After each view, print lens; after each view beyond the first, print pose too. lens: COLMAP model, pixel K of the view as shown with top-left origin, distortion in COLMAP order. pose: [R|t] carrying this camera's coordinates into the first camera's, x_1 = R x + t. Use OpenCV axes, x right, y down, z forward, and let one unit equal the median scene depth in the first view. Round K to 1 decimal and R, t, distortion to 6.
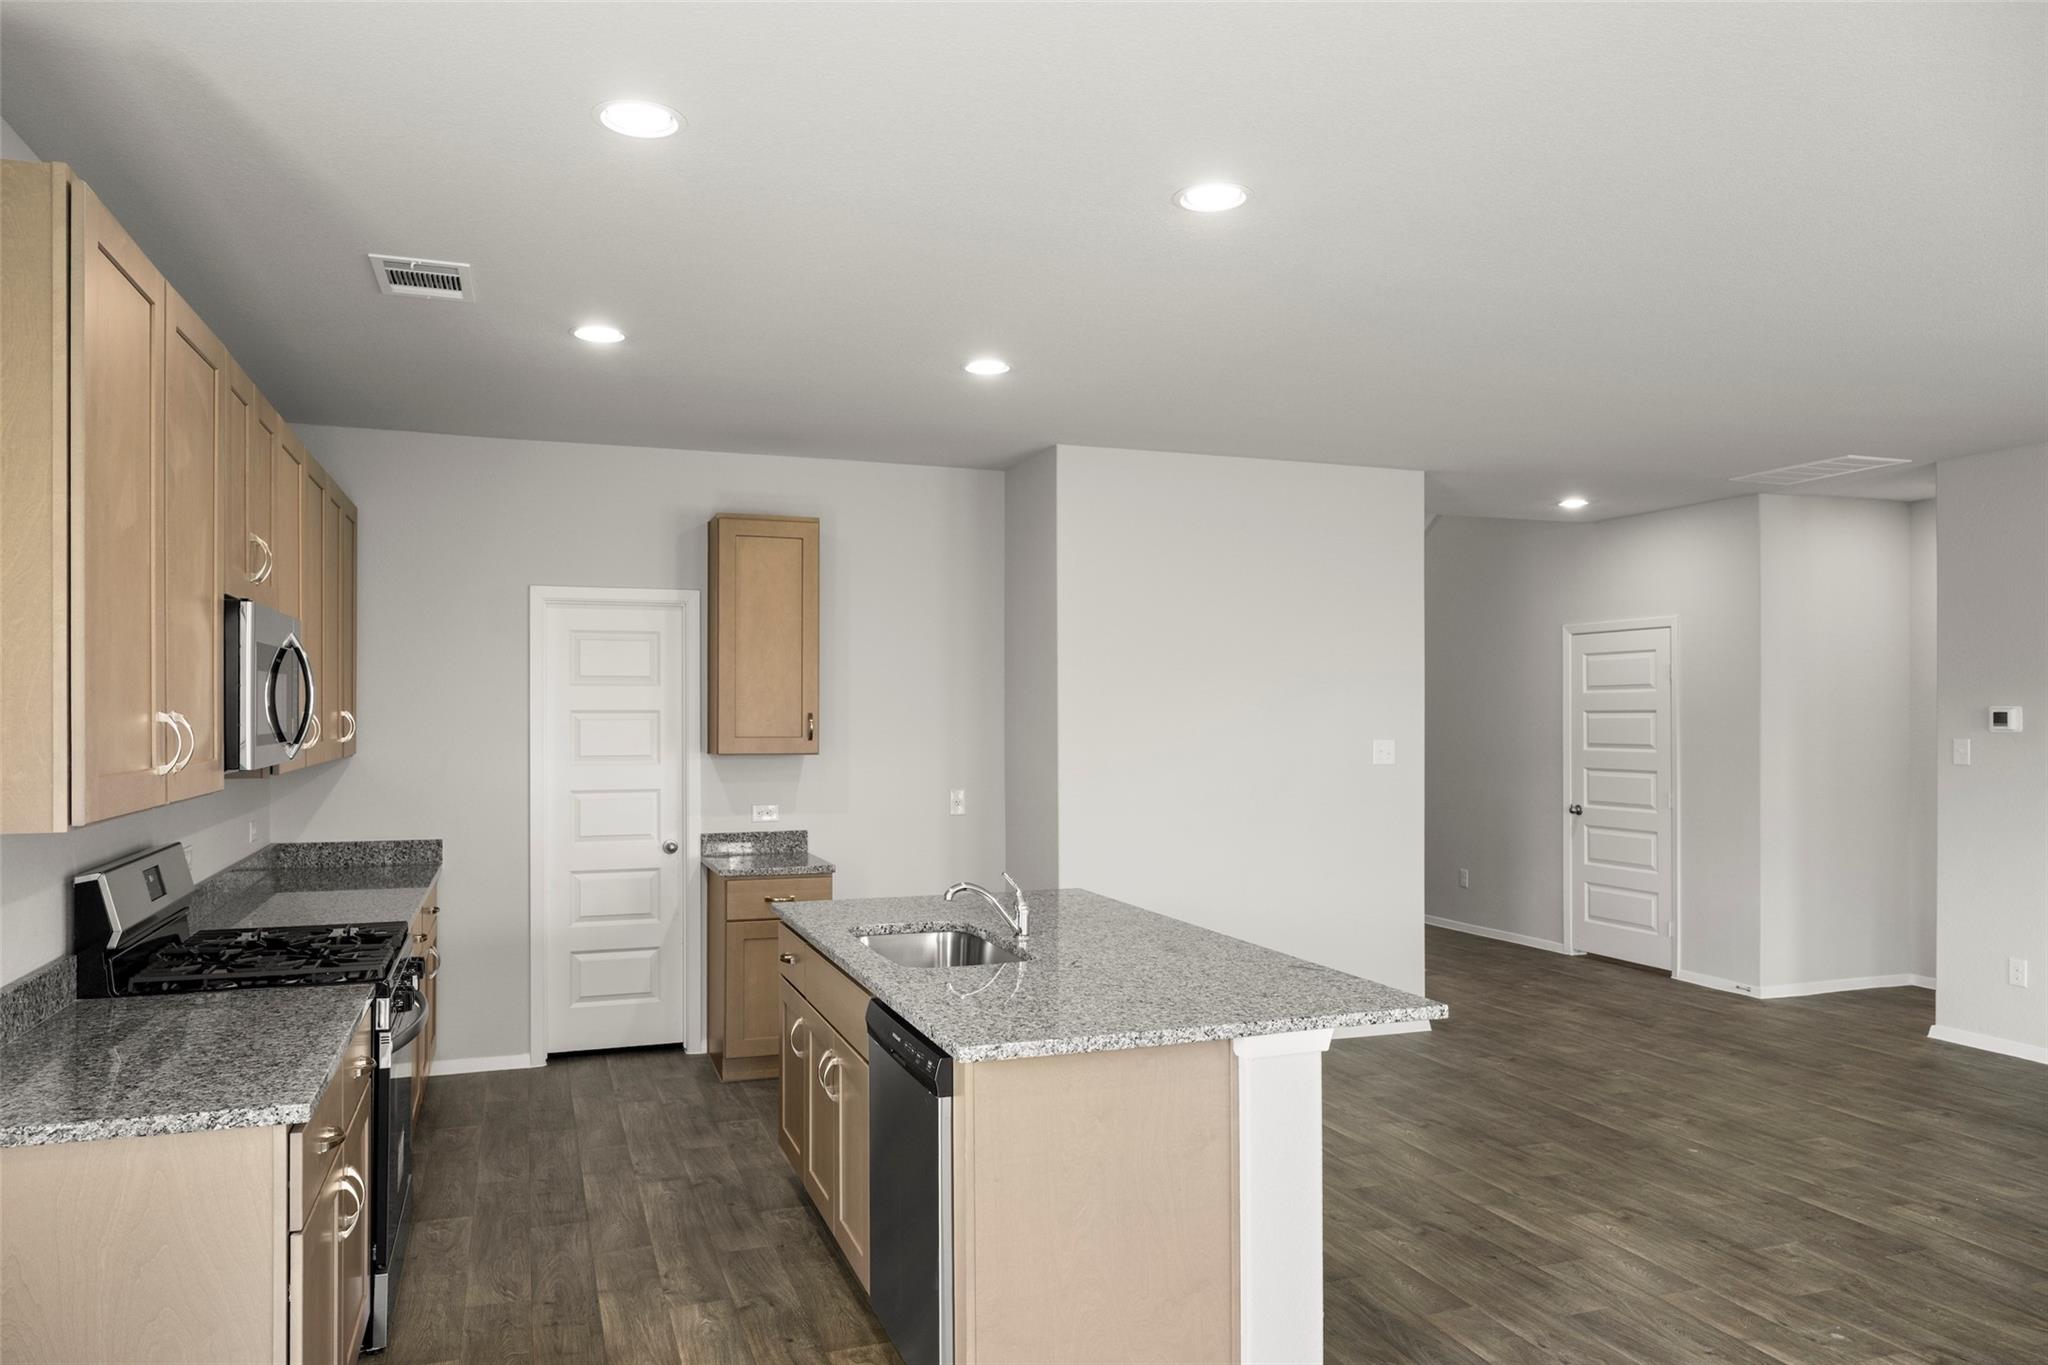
lens RADIAL K [[1377.5, 0, 1013.8], [0, 1377.5, 703.9], [0, 0, 1]] dist [0.001243, -0.000257]
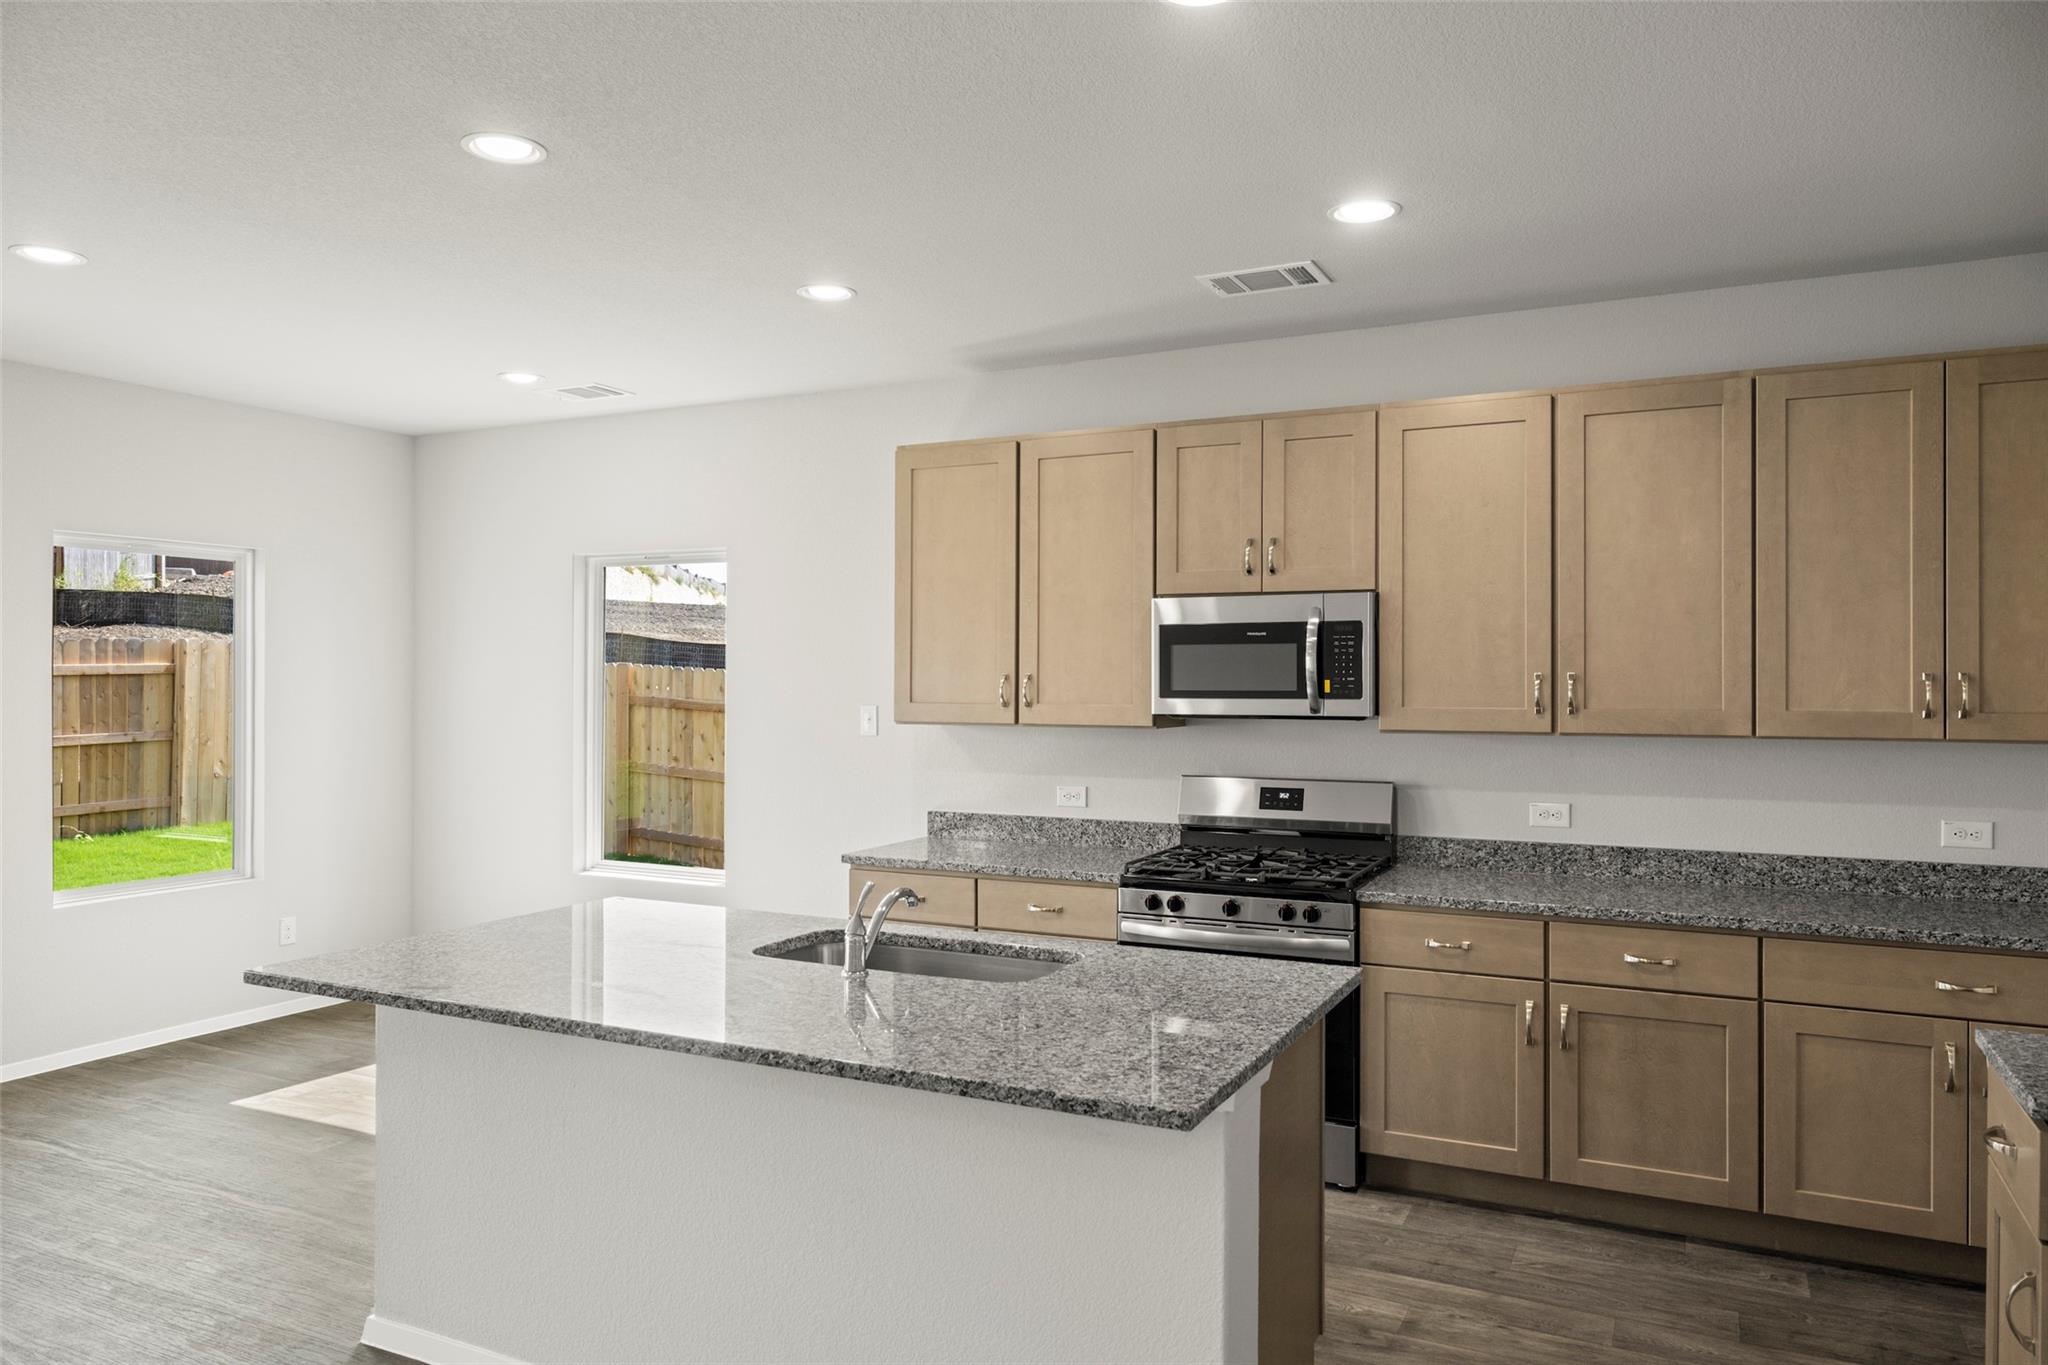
lens RADIAL K [[1370.3, 0, 1013.5], [0, 1370.3, 686.2], [0, 0, 1]] dist [0.002213, -0.002711]
pose [[-0.722513, 0.000996, -0.691357, 0.335496], [0.001463, 0.999999, -0.000088, 0.011316], [0.691356, -0.001075, -0.722513, 1.179441]]
